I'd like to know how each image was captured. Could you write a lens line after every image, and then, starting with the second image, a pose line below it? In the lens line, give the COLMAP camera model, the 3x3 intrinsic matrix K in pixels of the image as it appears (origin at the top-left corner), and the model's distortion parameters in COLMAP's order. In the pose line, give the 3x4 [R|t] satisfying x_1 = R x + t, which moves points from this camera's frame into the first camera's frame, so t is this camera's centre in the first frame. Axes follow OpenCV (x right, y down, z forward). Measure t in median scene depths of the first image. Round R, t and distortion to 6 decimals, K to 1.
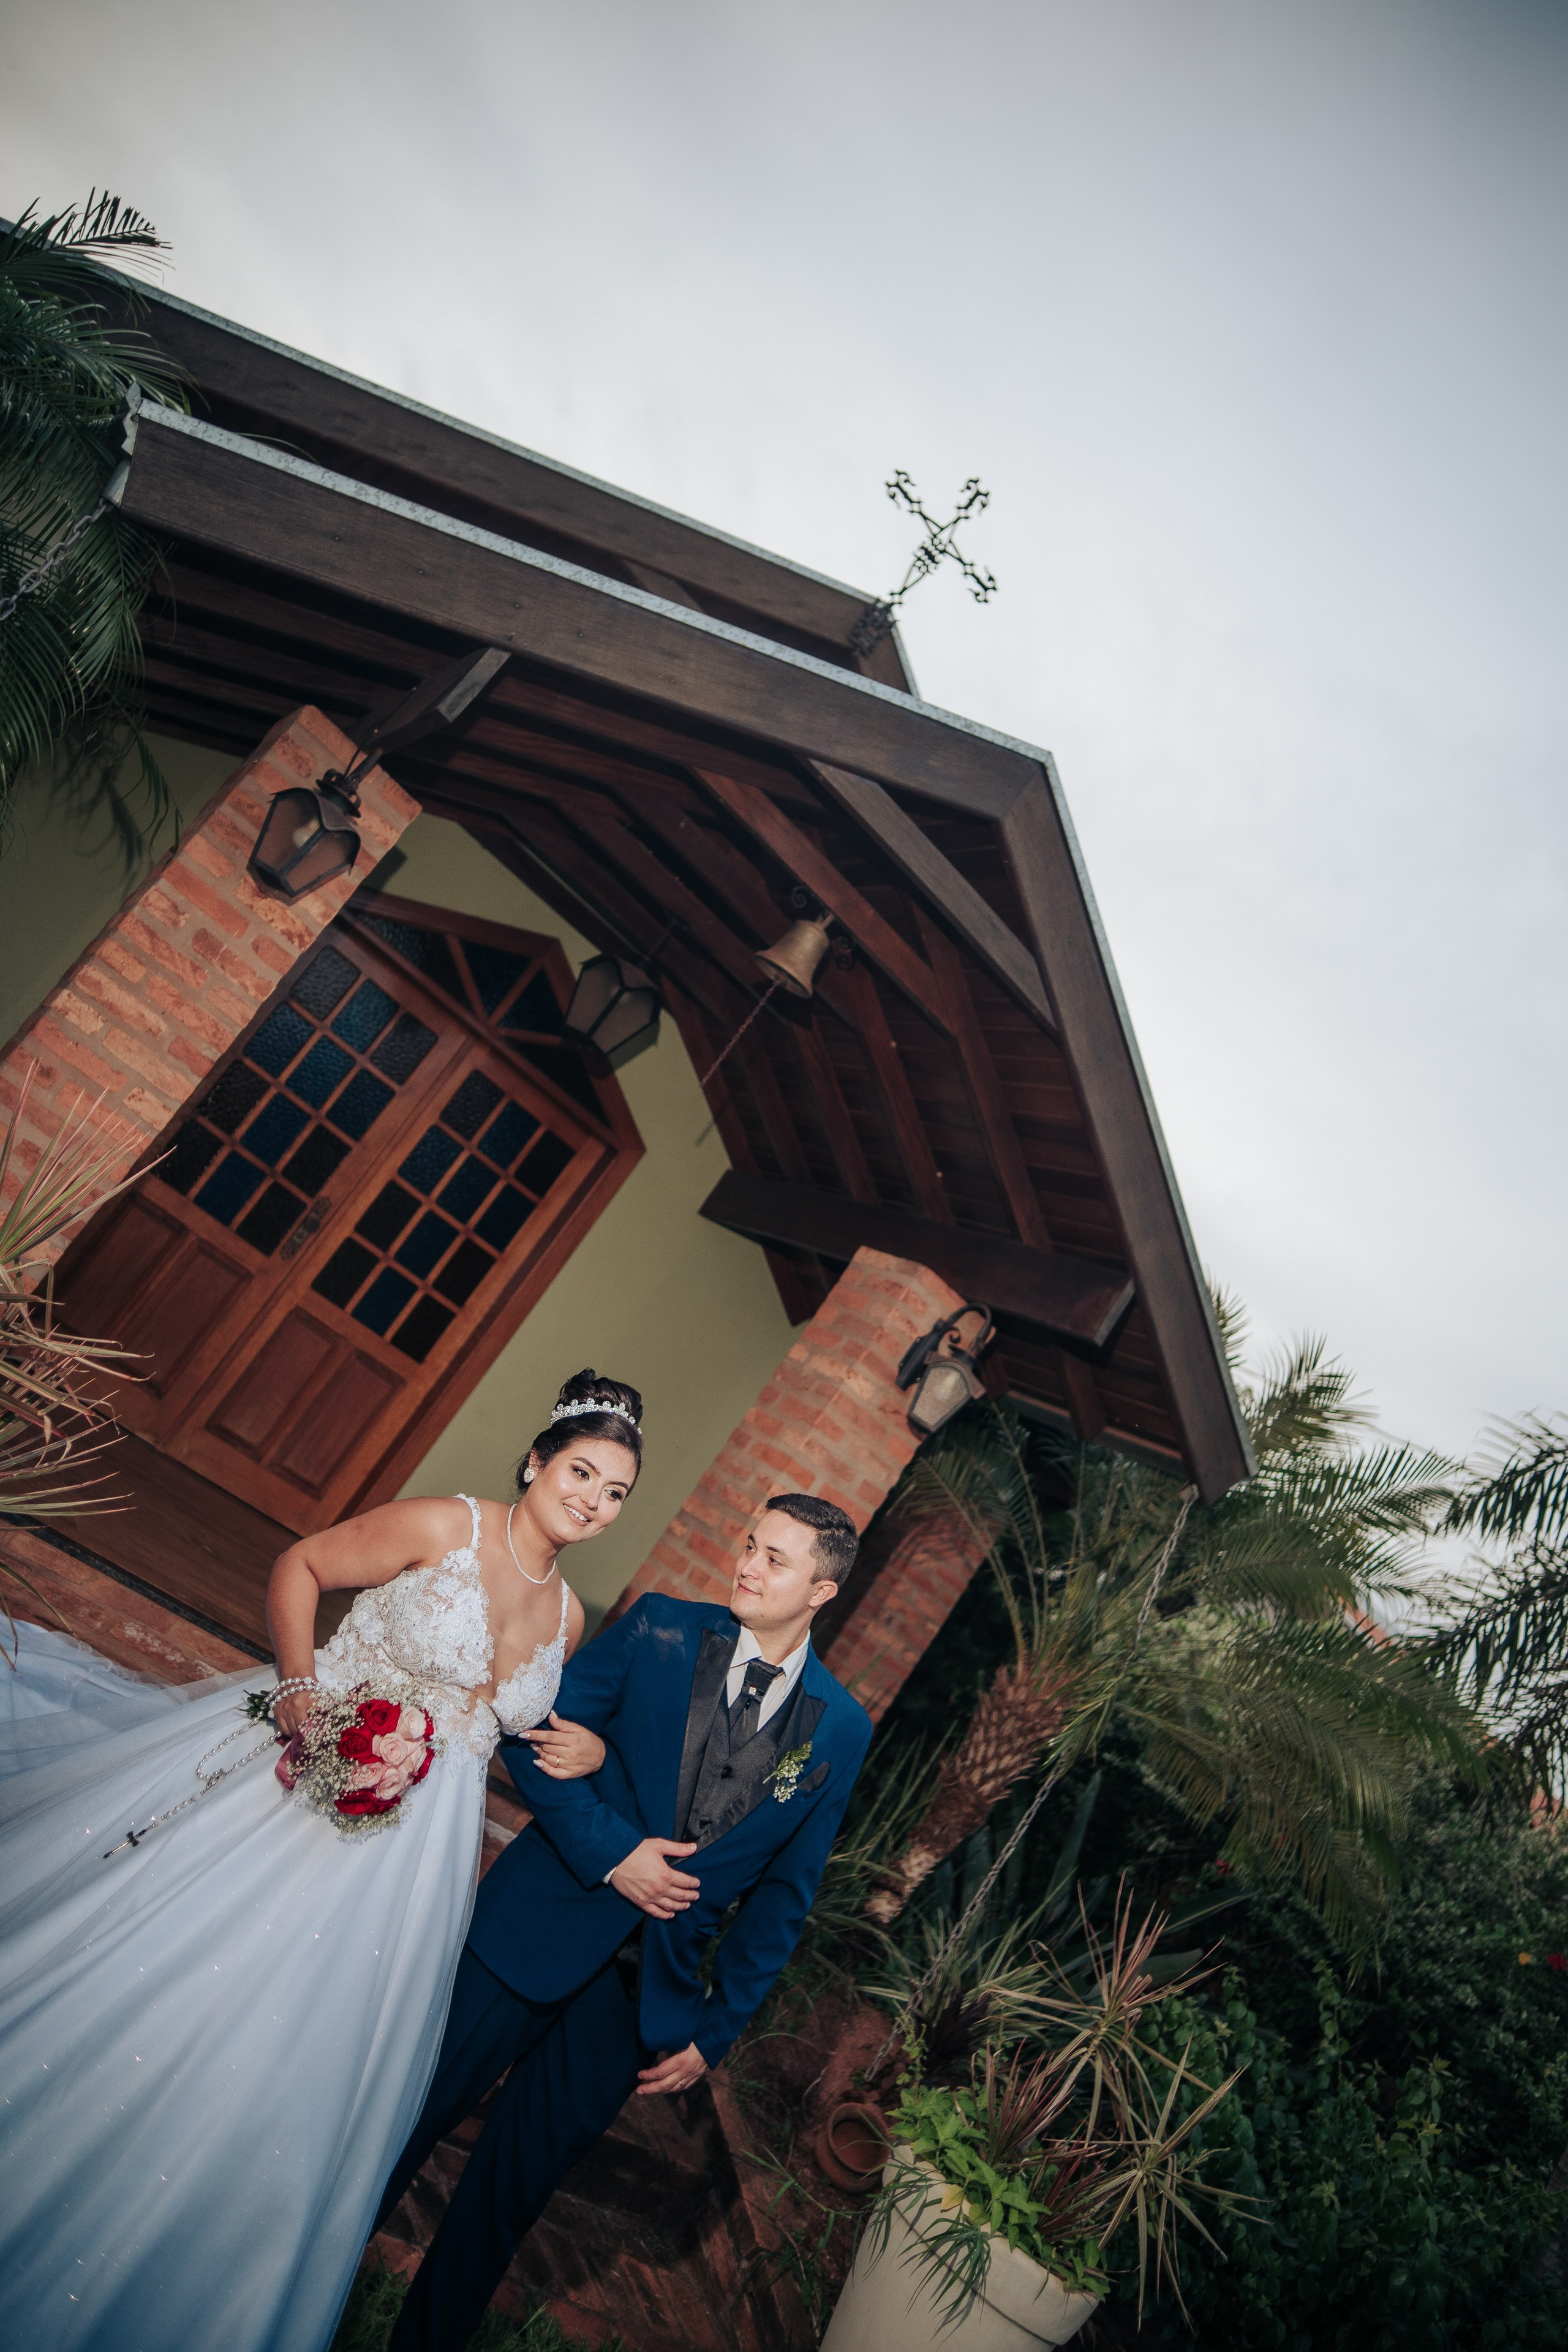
lens RADIAL K [[1603.9, 0, 788.6], [0, 1603.9, 1178.4], [0, 0, 1]] dist [-0.104379, 0.113618]
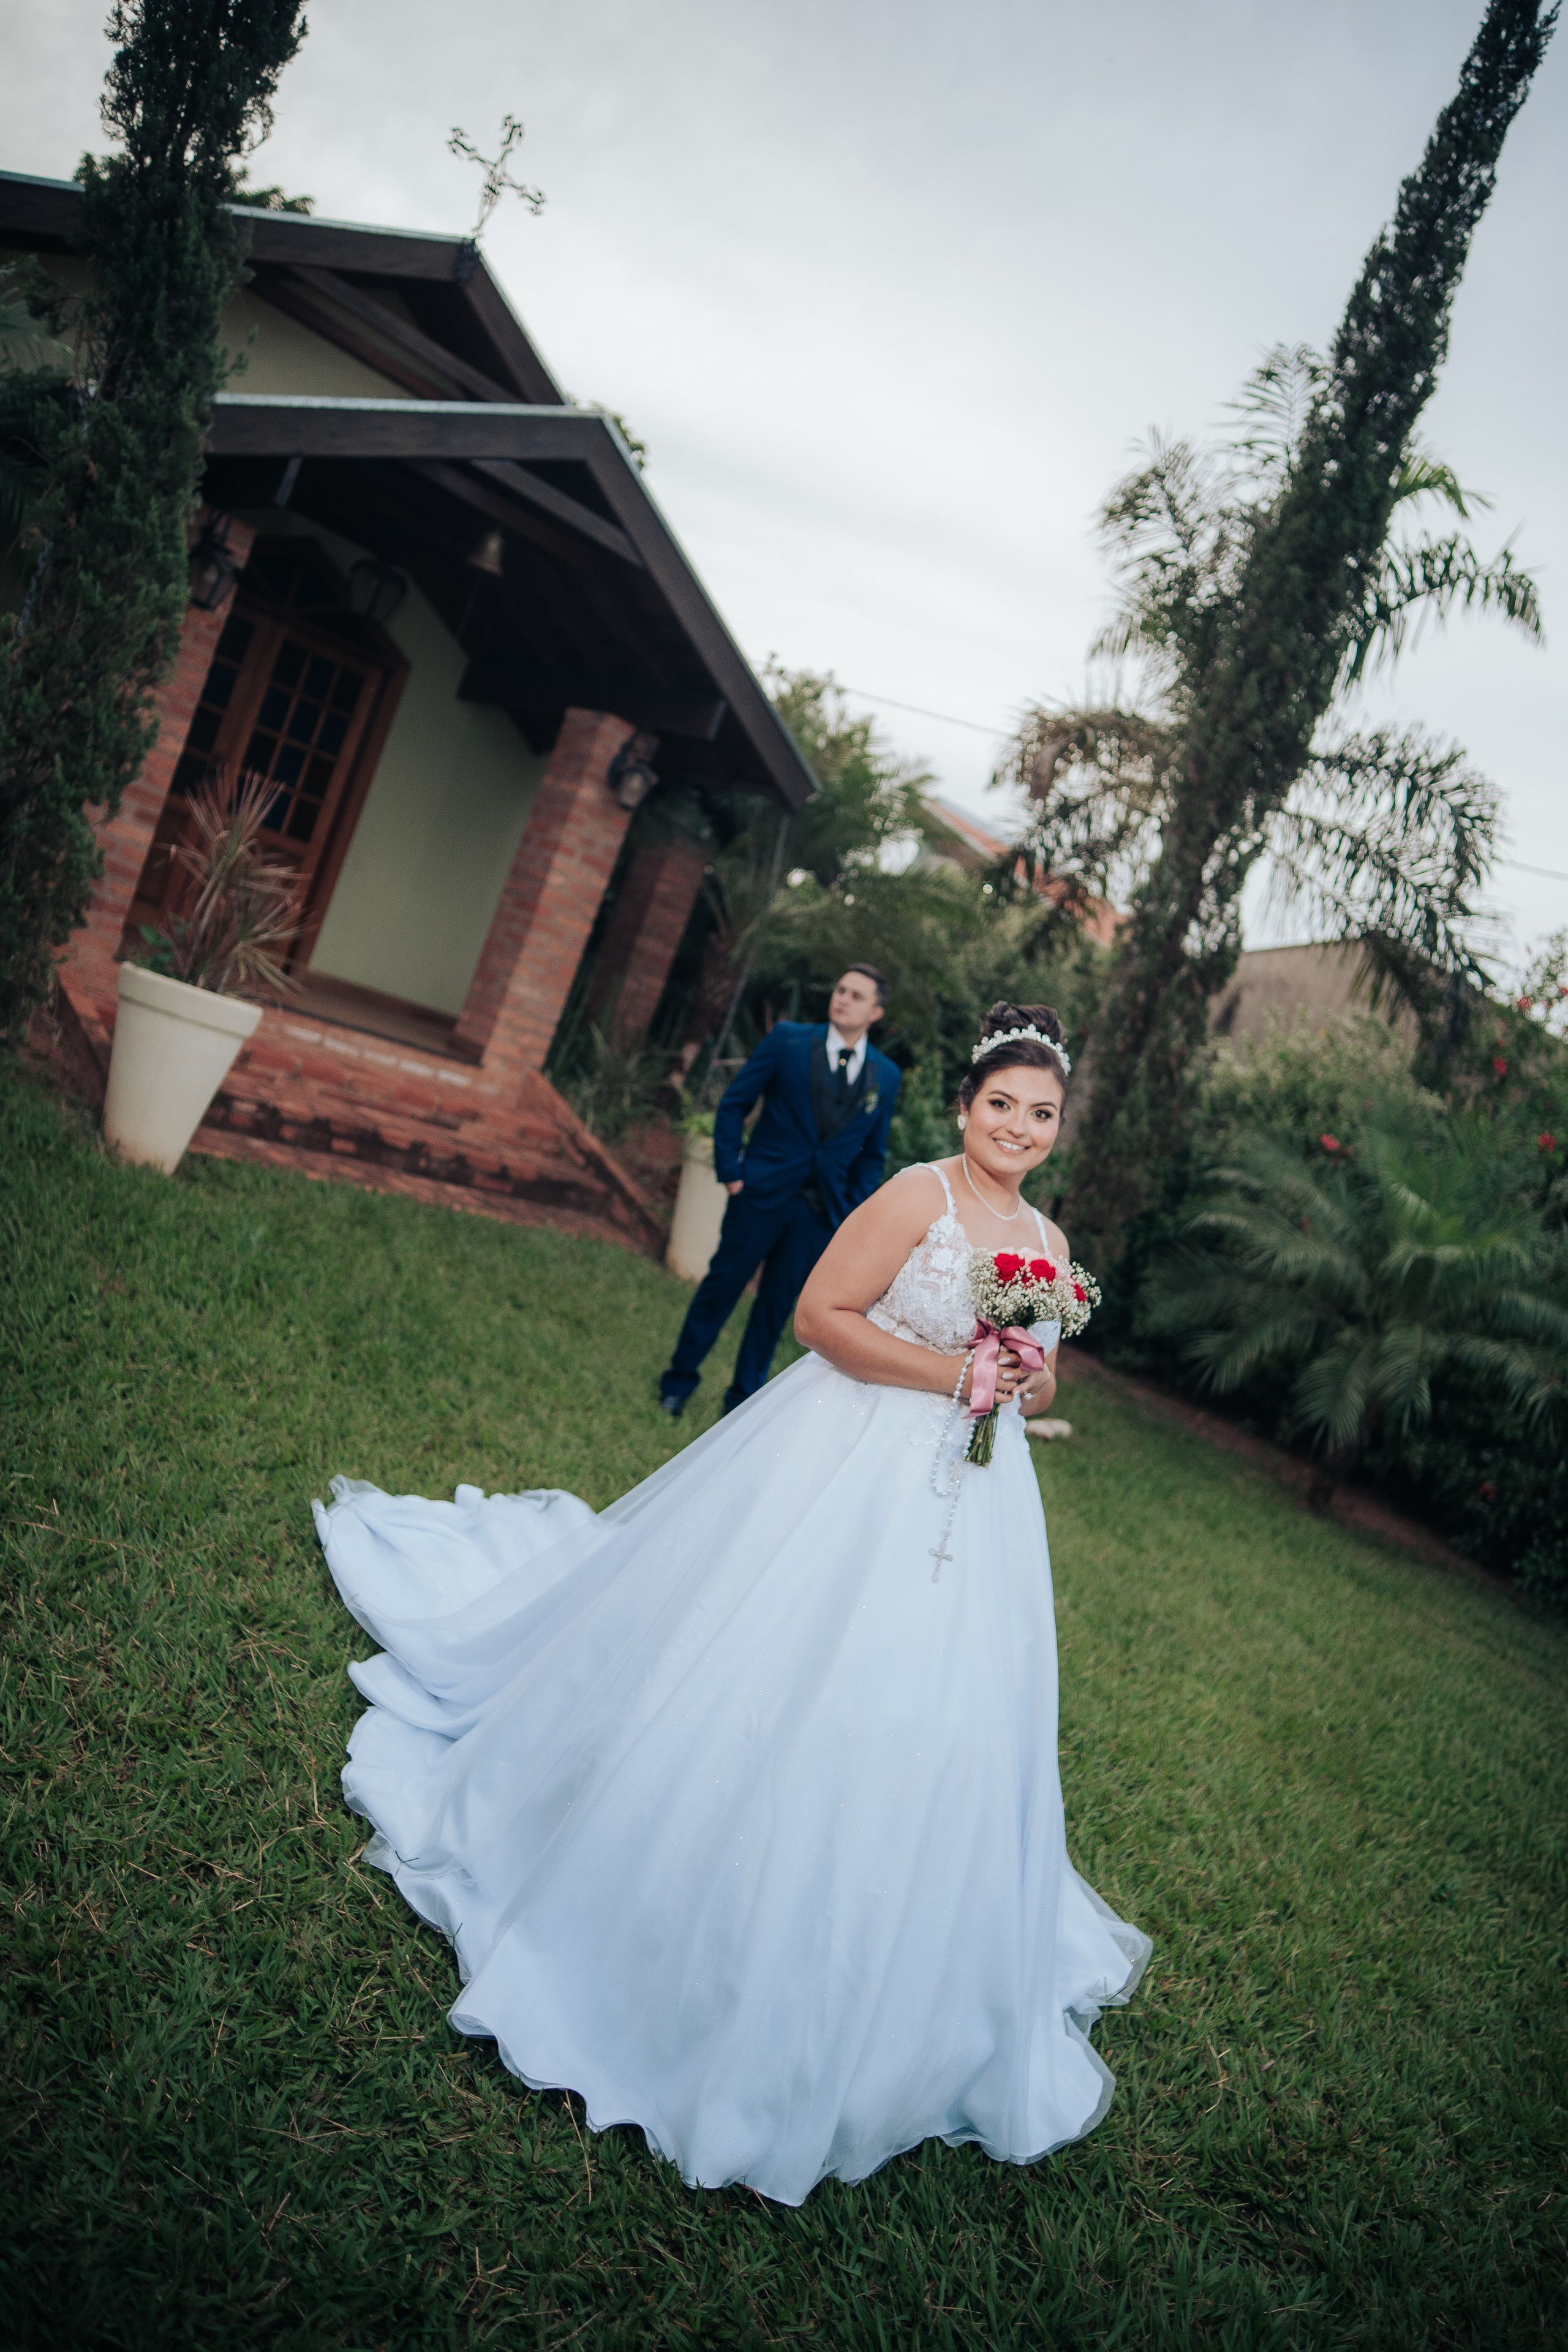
lens RADIAL K [[1606.4, 0, 790.6], [0, 1606.4, 1175.7], [0, 0, 1]] dist [-0.102719, 0.113346]
pose [[0.962294, -0.257112, 0.088794, -0.004102], [0.203117, 0.896322, 0.394145, -0.131644], [-0.180928, -0.361247, 0.914749, -0.749024]]
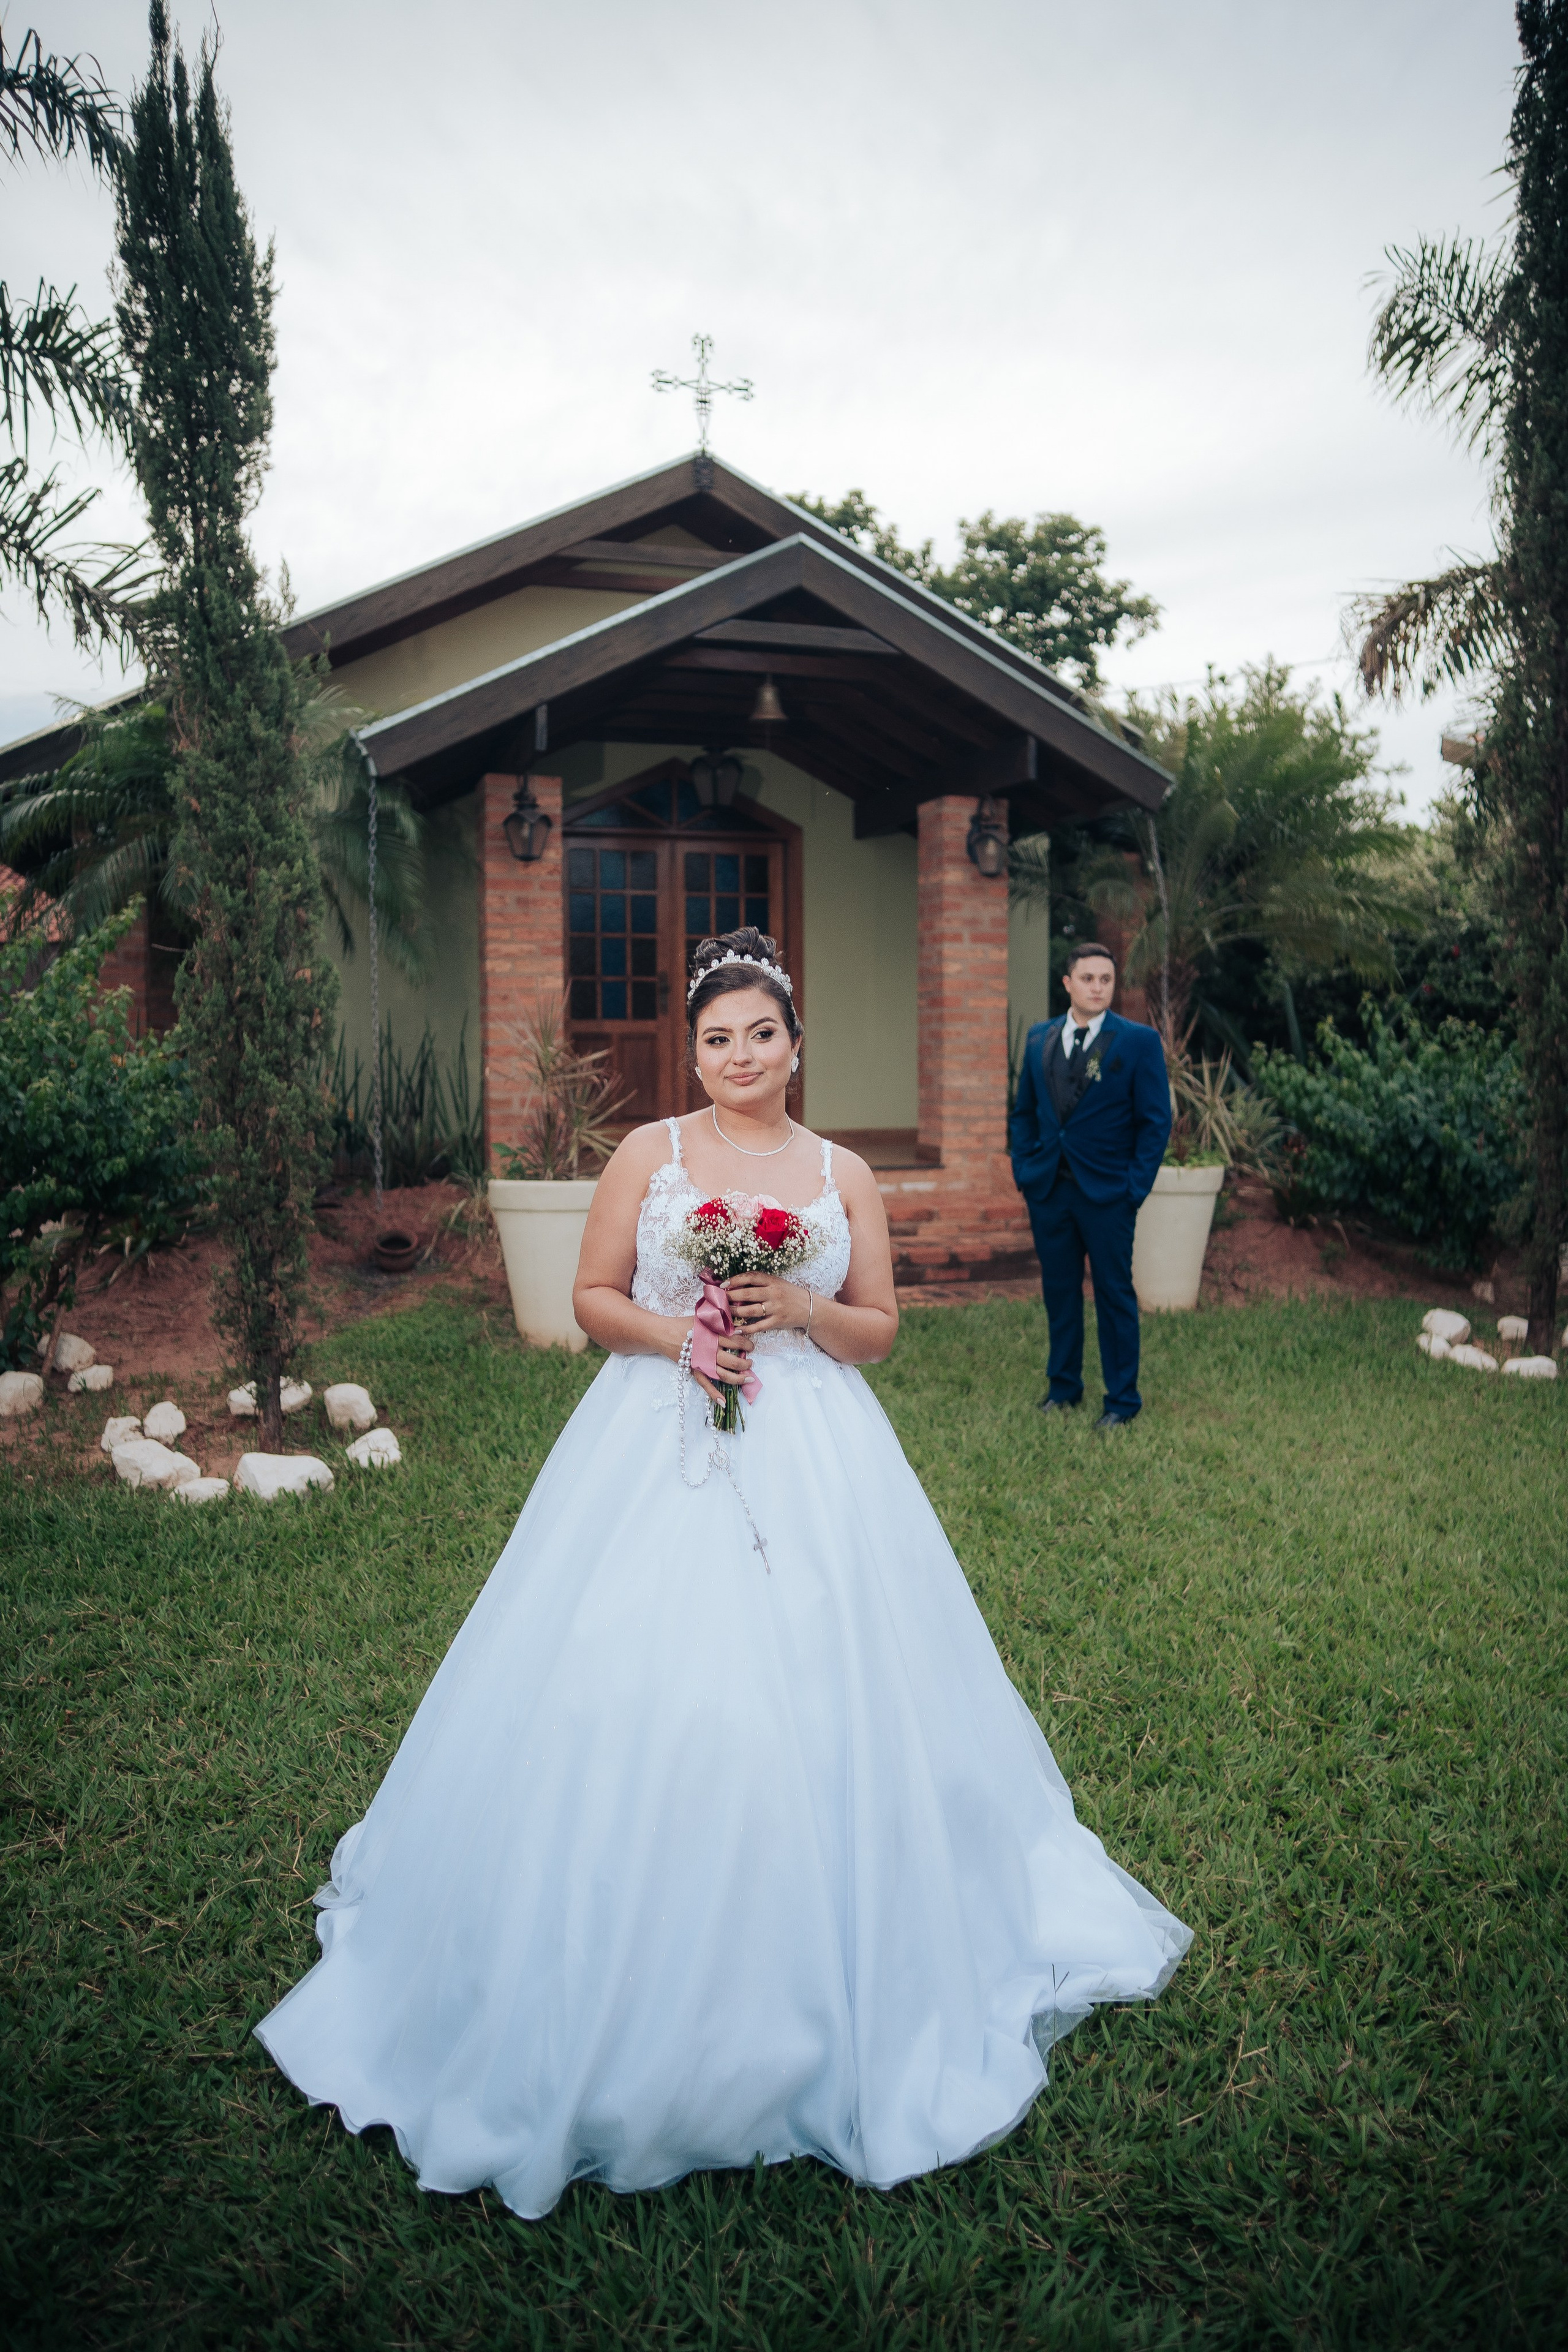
lens RADIAL K [[1603.9, 0, 788.6], [0, 1603.9, 1178.4], [0, 0, 1]] dist [-0.104379, 0.113618]
pose [[0.778455, -0.543326, -0.314332, 0.269729], [0.602188, 0.787746, 0.129714, 0.055177], [0.177137, -0.290264, 0.940409, -0.749764]]
